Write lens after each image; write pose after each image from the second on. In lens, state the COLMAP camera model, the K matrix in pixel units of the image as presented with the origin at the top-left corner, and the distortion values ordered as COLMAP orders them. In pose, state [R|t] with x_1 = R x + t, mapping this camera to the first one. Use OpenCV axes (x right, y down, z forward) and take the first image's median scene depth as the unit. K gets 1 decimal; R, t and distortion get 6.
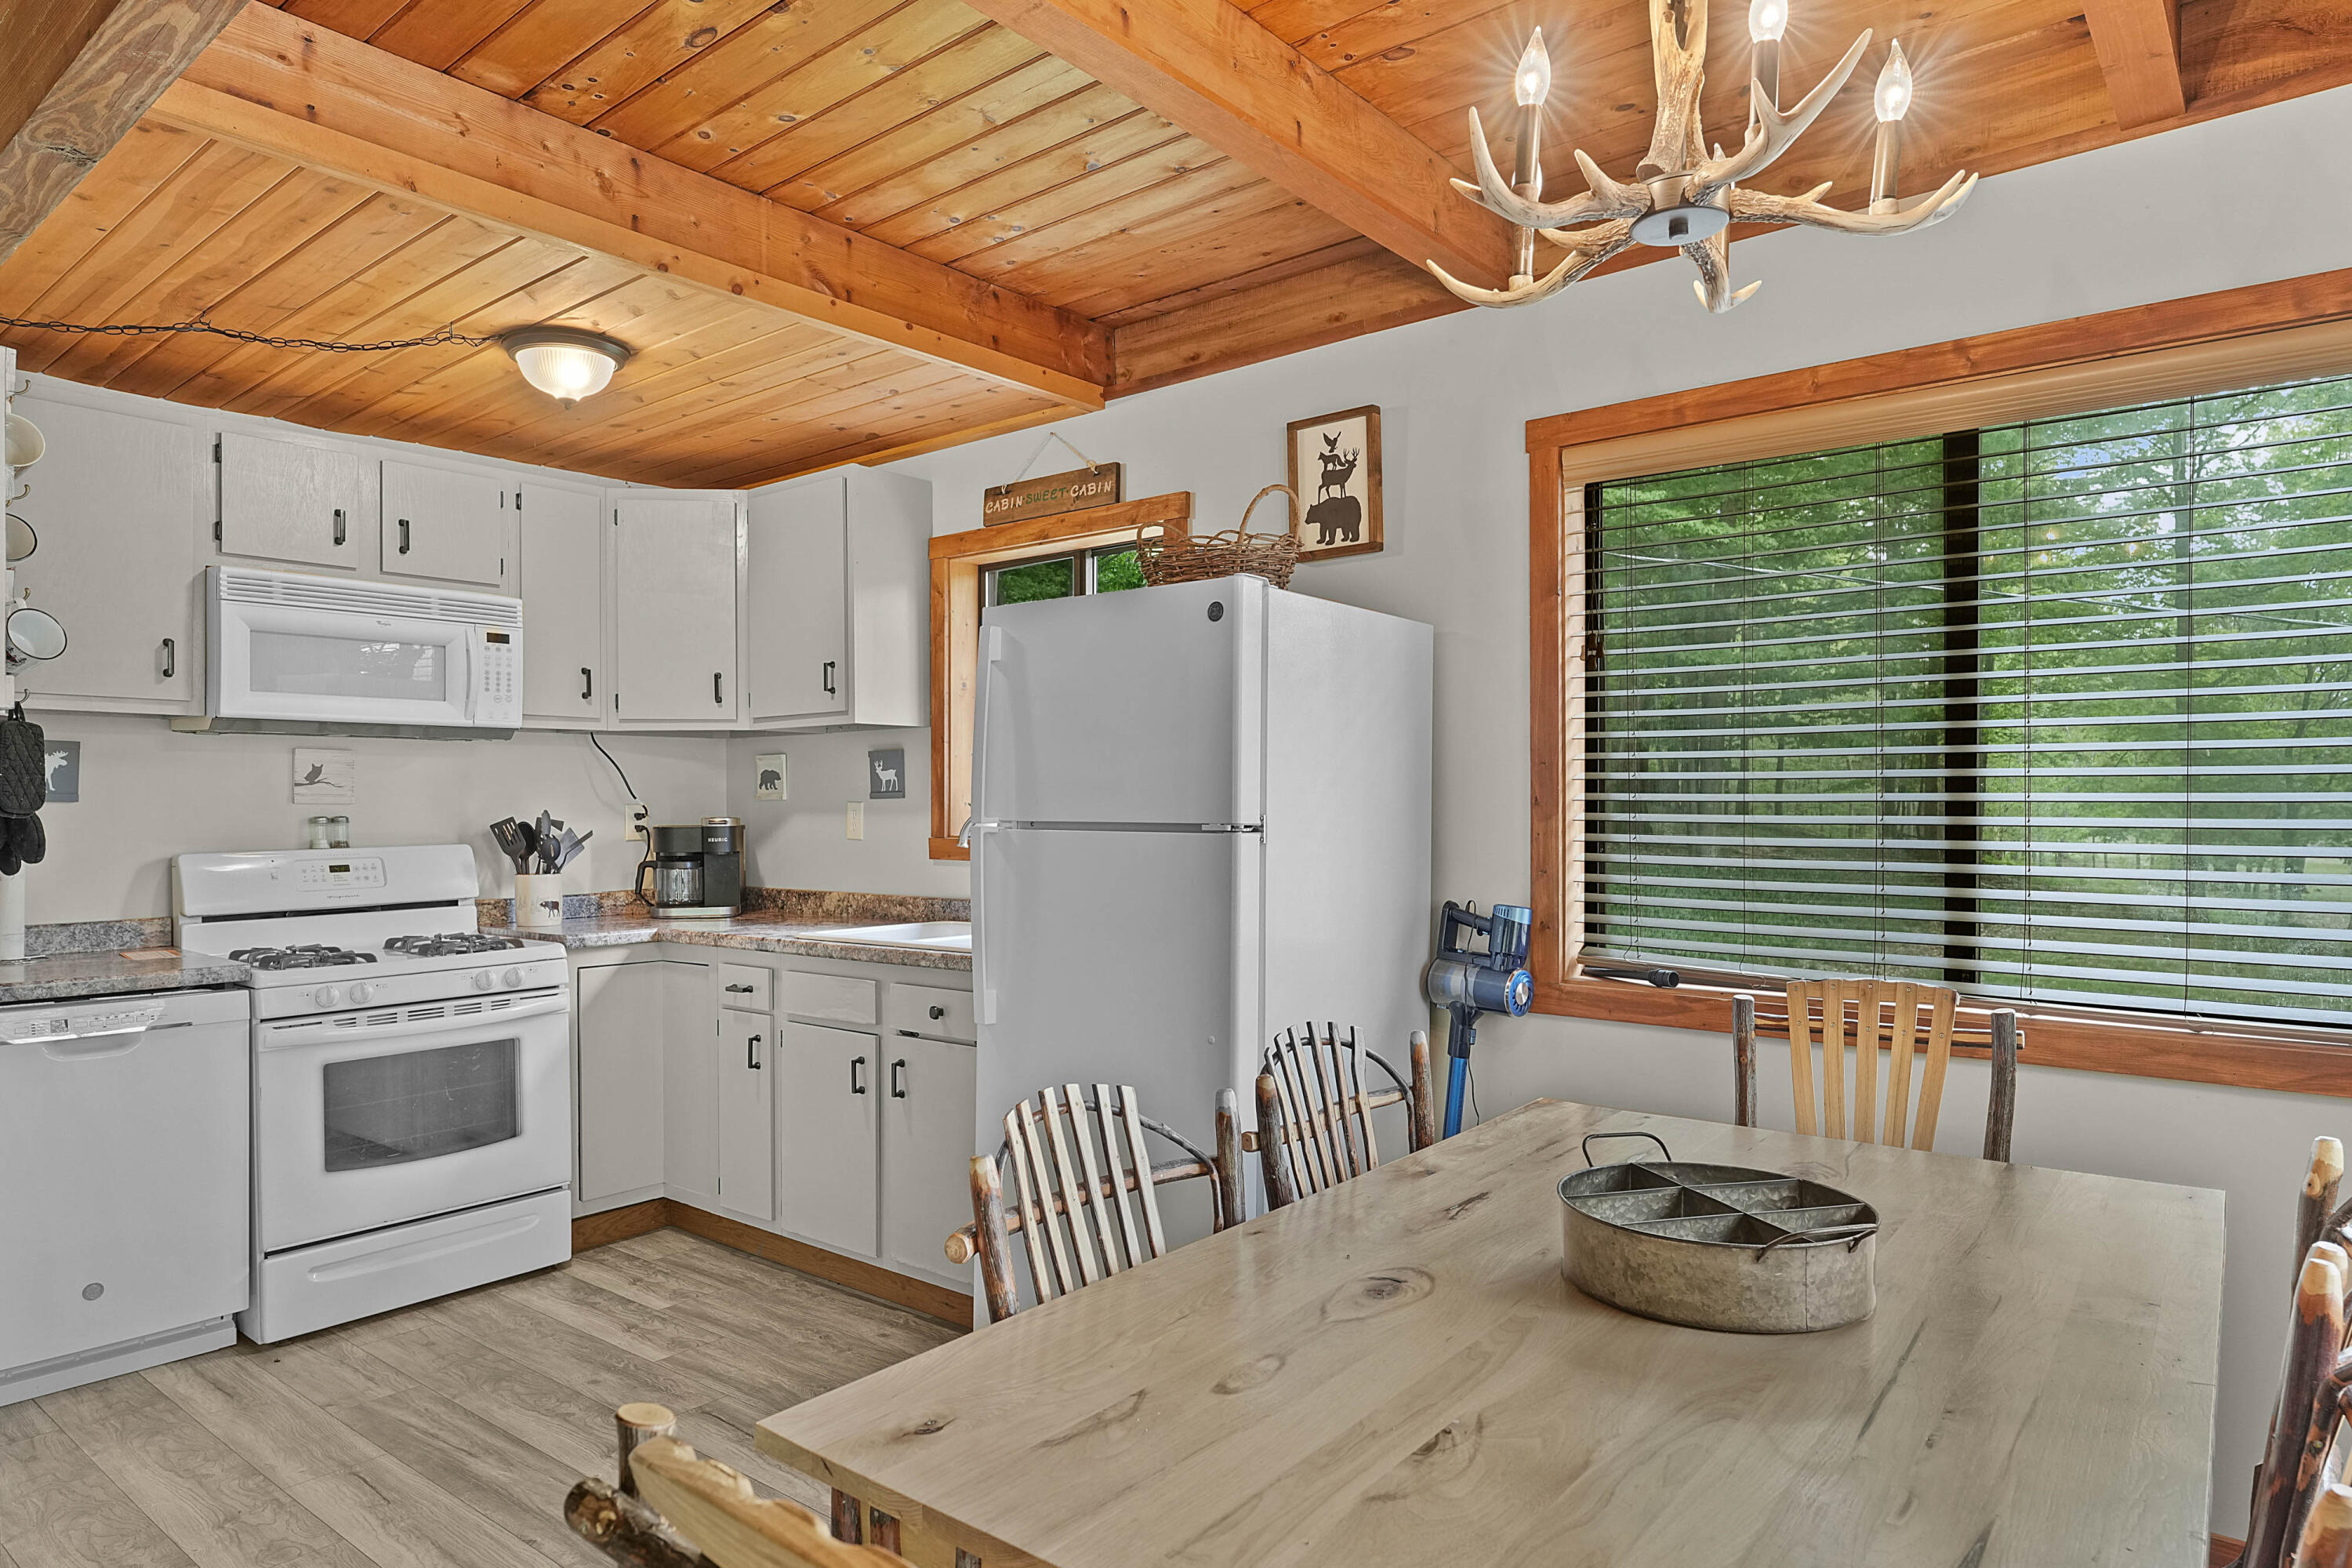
lens RADIAL K [[1382.5, 0, 1186.6], [0, 1382.5, 793.5], [0, 0, 1]] dist [-0.000237, -0.000700]
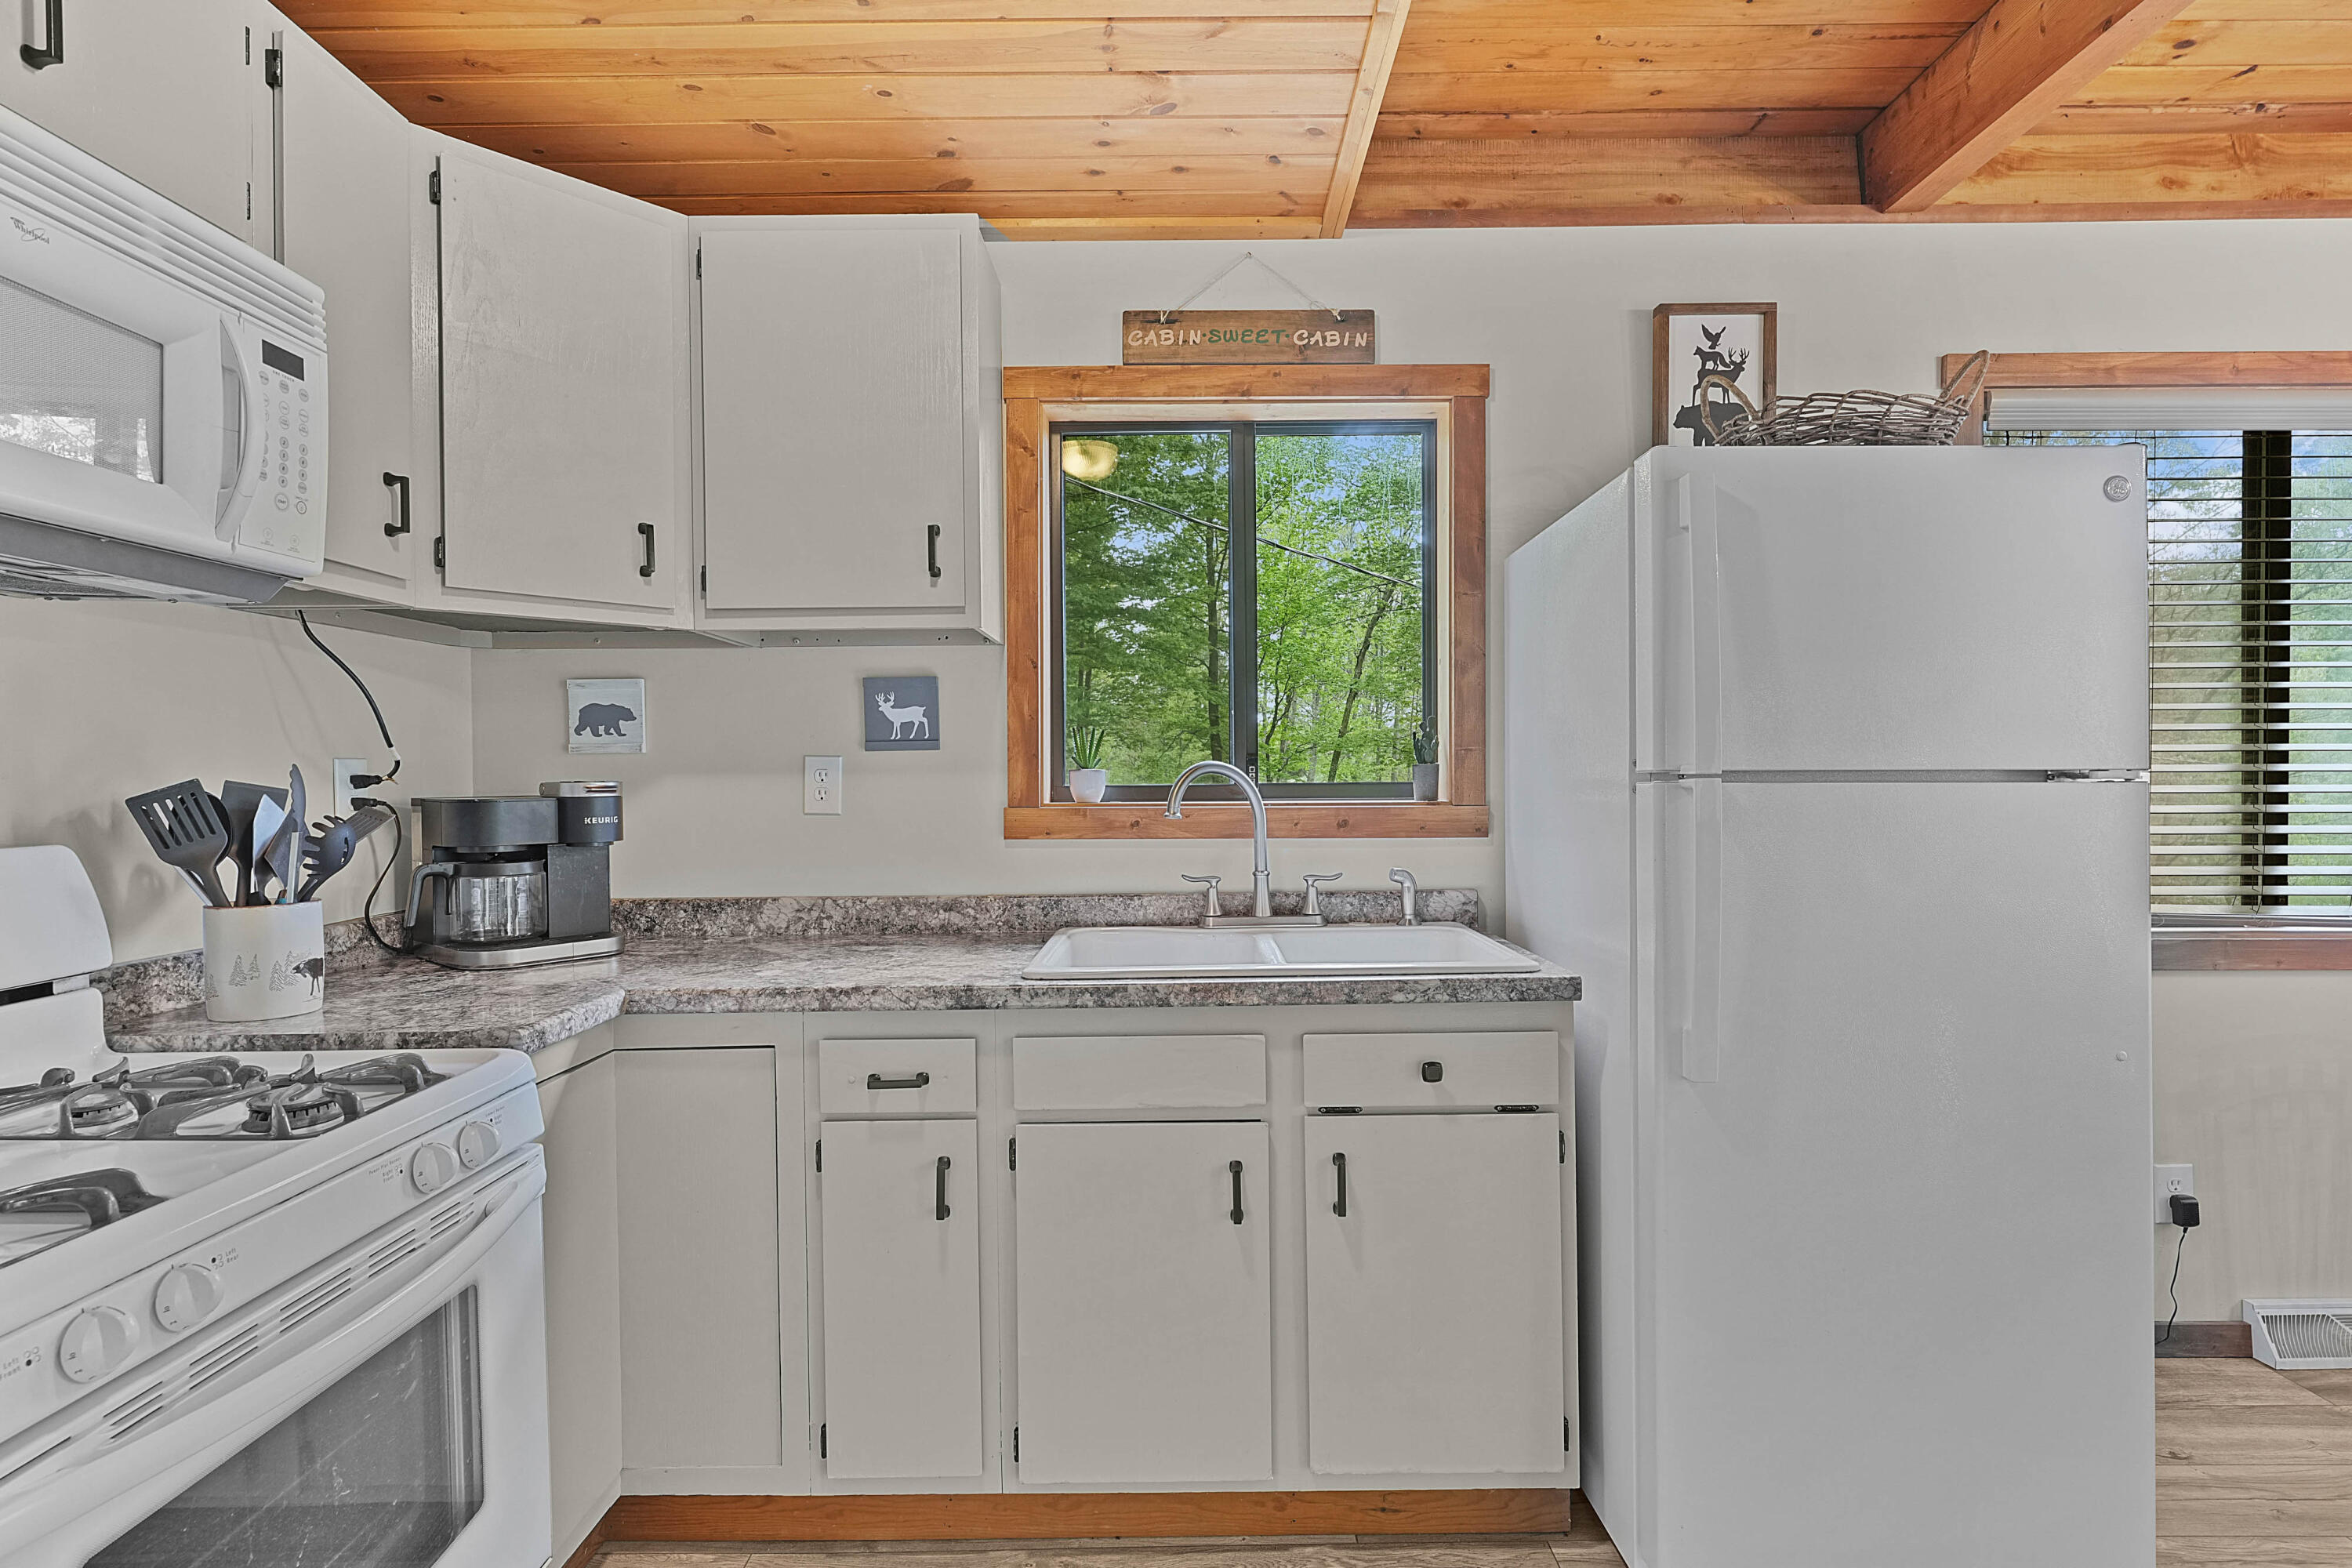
lens RADIAL K [[1124.6, 0, 1177.6], [0, 1124.6, 776.1], [0, 0, 1]] dist [0.001274, 0.000104]
pose [[0.775962, -0.003779, 0.630769, -0.521047], [-0.000003, 0.999982, 0.005996, 0.014607], [-0.630780, -0.004655, 0.775948, 0.574108]]
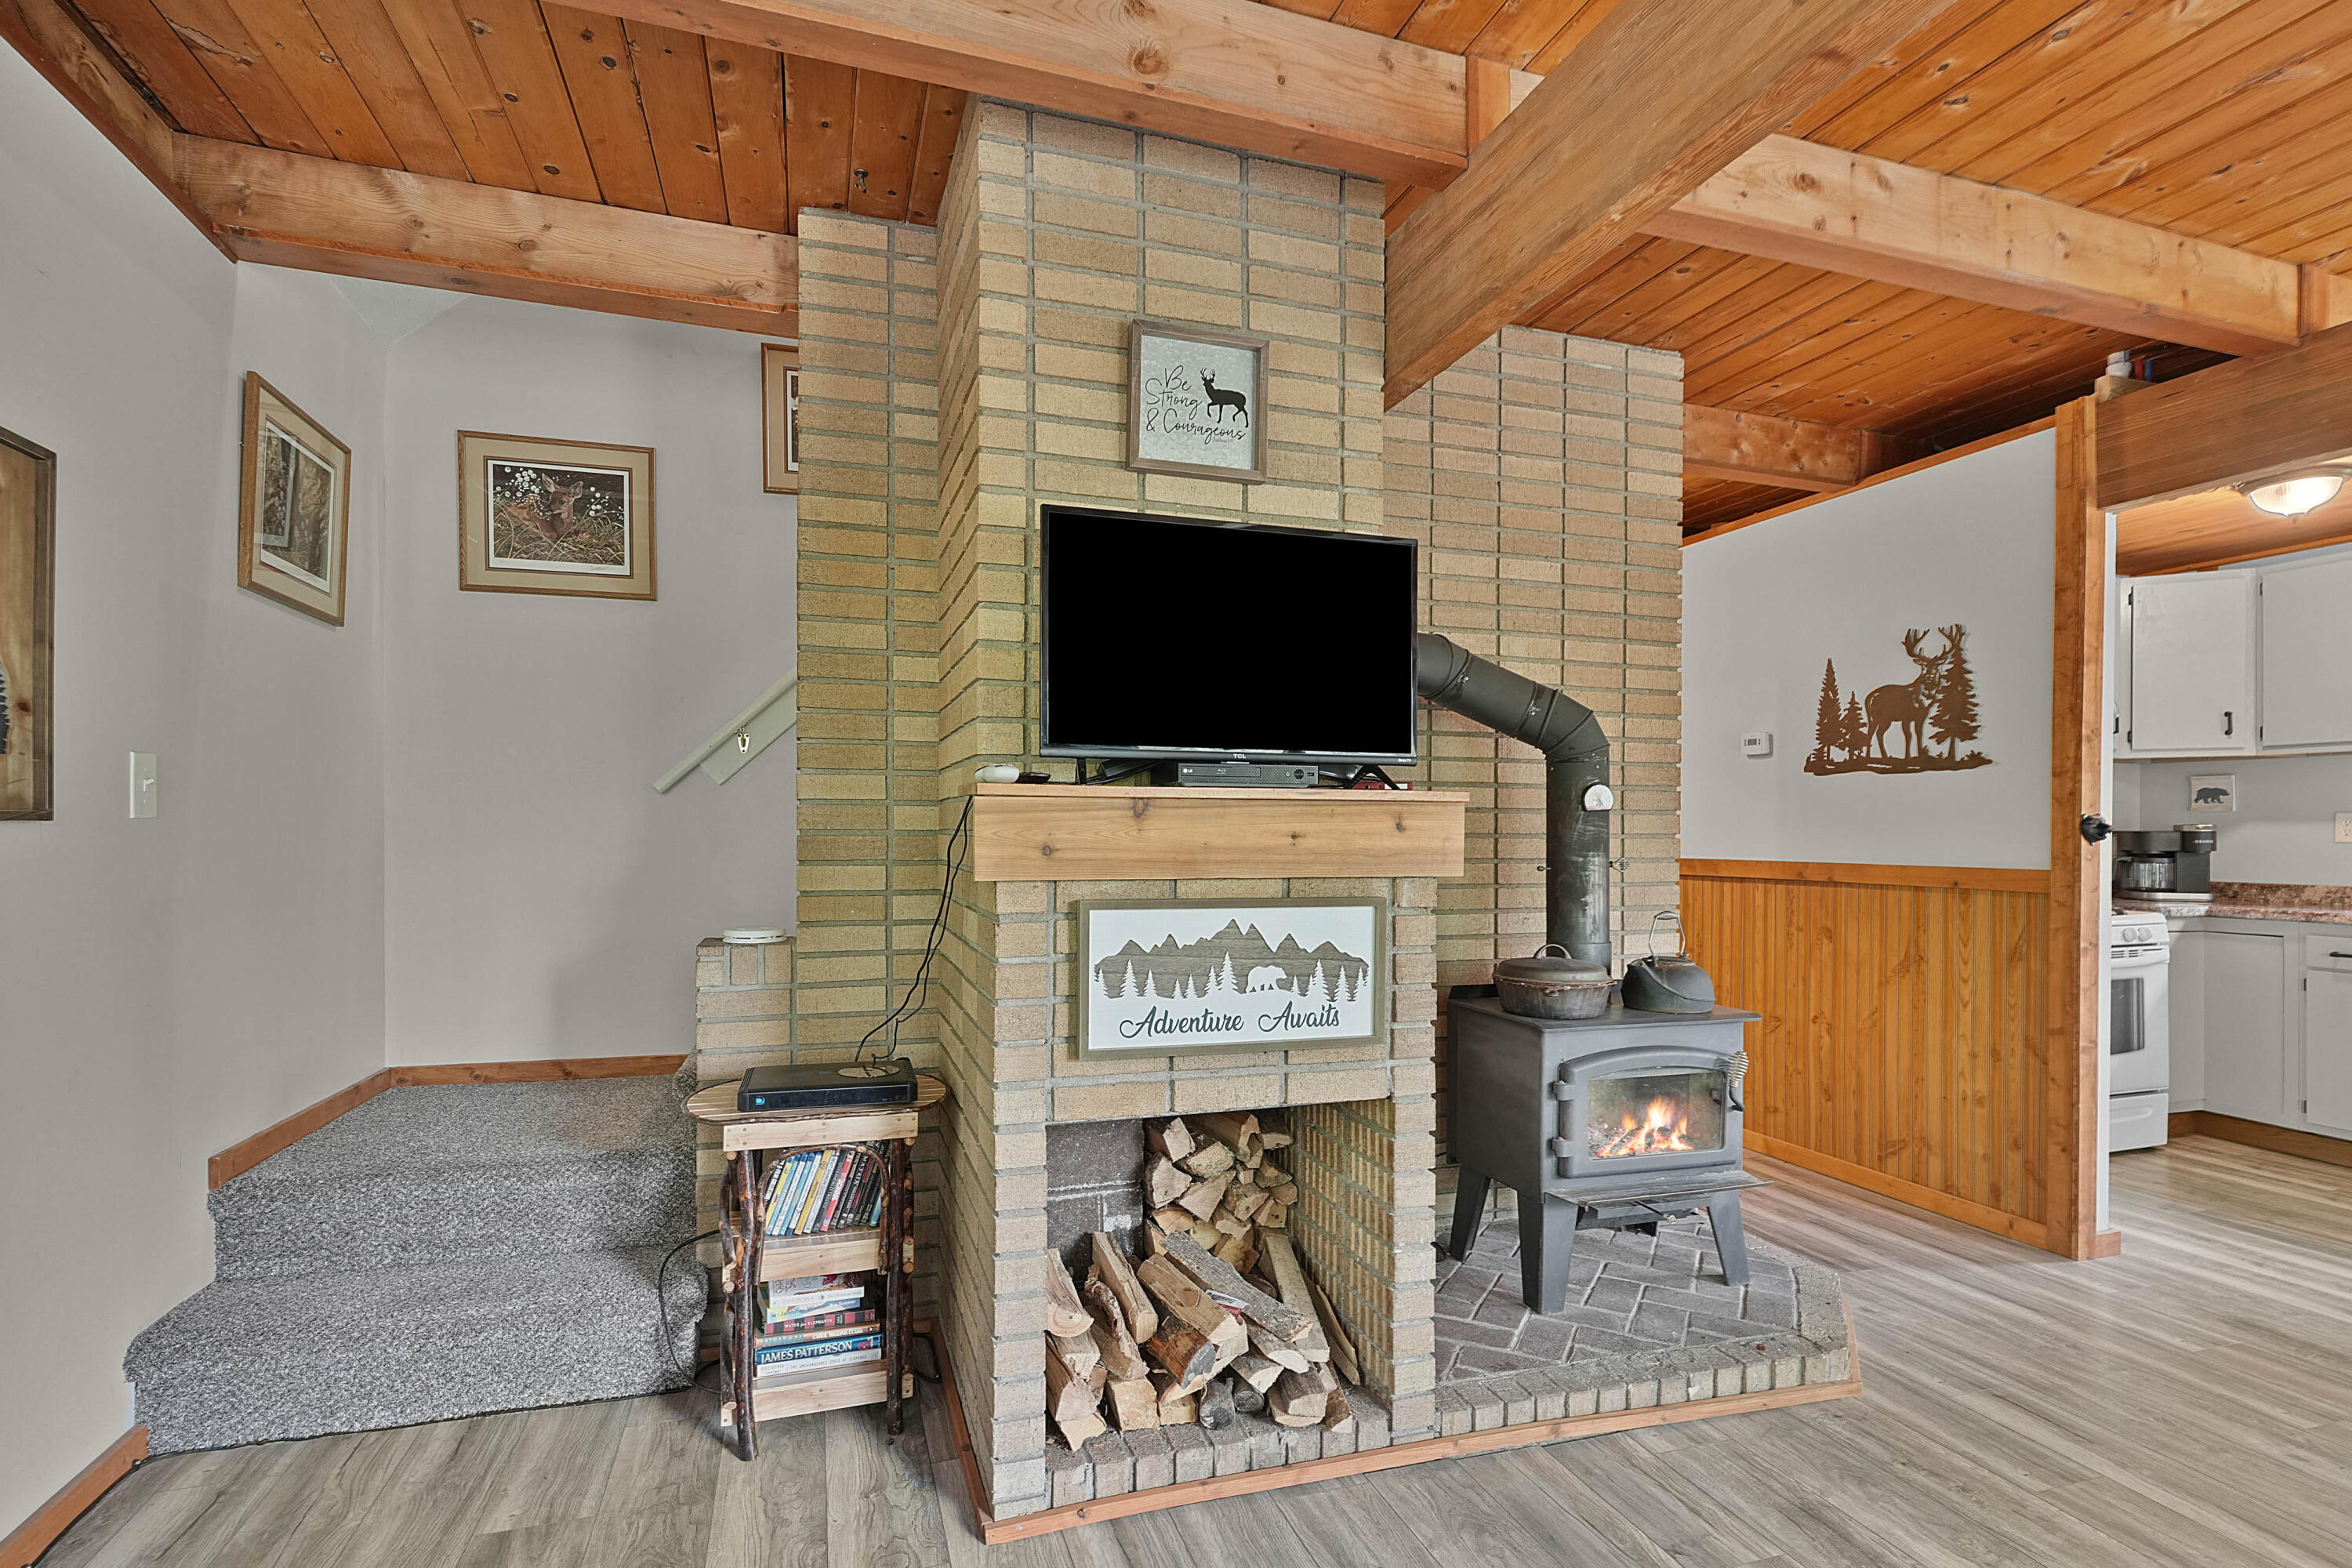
lens RADIAL K [[1135.9, 0, 1176.5], [0, 1135.9, 838.2], [0, 0, 1]] dist [0.003729, 0.001059]
pose [[0.845220, 0.013810, -0.534240, -0.676810], [-0.006001, 0.999848, 0.016351, 0.021947], [0.534384, -0.010614, 0.845175, -0.475467]]
